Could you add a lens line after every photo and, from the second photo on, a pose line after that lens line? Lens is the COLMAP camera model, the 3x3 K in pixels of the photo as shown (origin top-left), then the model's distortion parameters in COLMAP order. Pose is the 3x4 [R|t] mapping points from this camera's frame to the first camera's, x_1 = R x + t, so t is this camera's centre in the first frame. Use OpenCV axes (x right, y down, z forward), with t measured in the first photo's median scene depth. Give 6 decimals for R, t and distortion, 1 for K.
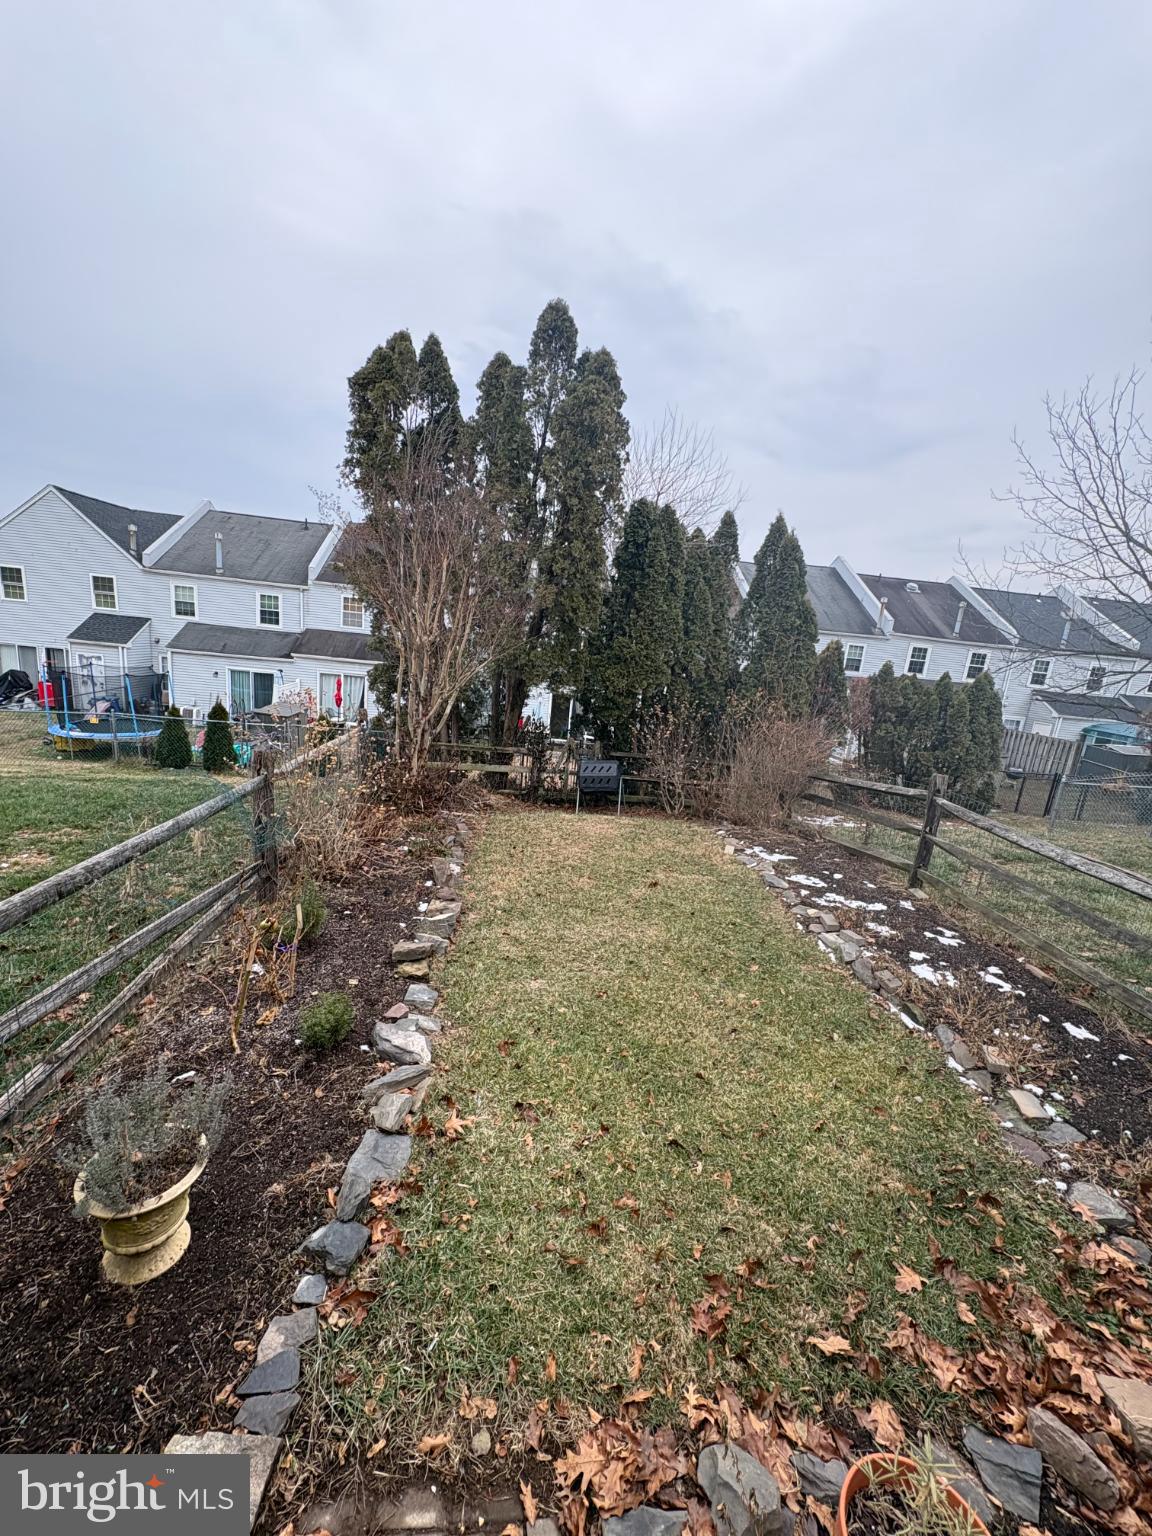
lens RADIAL K [[608.3, 0, 576.0], [0, 608.3, 768.0], [0, 0, 1]] dist [-0.000696, -0.000111]
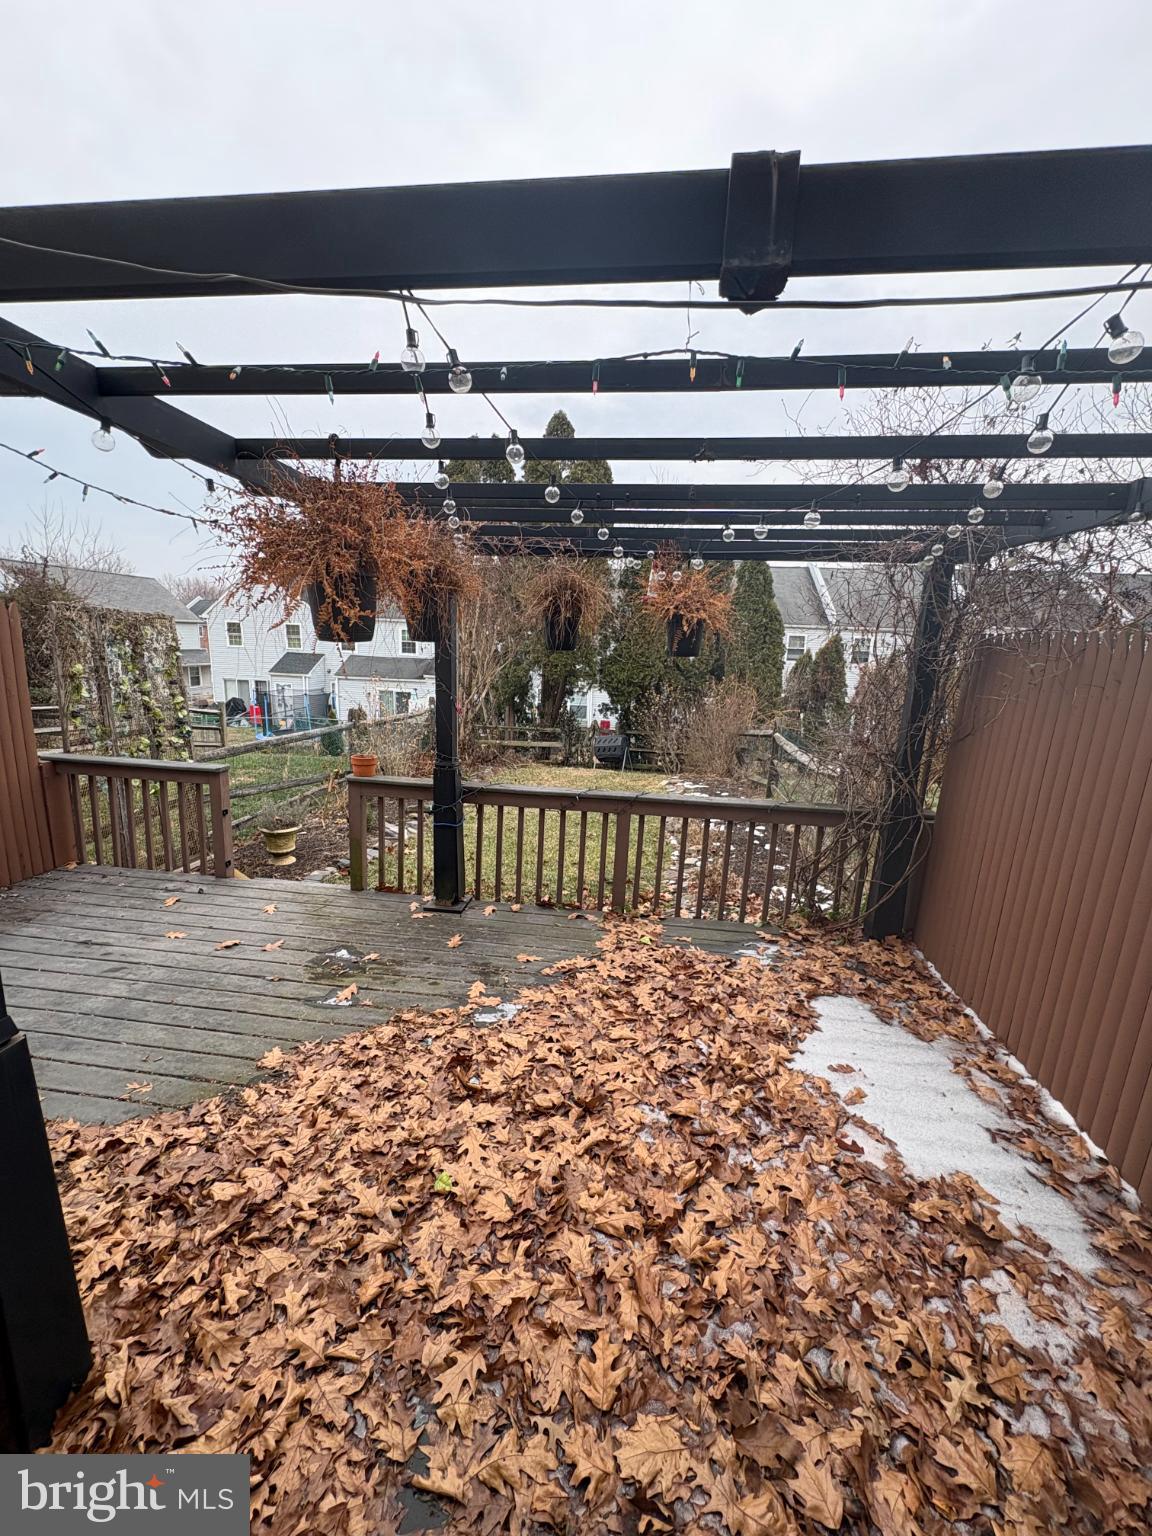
lens RADIAL K [[608.3, 0, 576.0], [0, 608.3, 768.0], [0, 0, 1]] dist [-0.000696, -0.000111]
pose [[0.973283, -0.015435, -0.229089, 0.118544], [0.008099, 0.999425, -0.032928, 0.045158], [0.229465, 0.030193, 0.972848, -0.133887]]
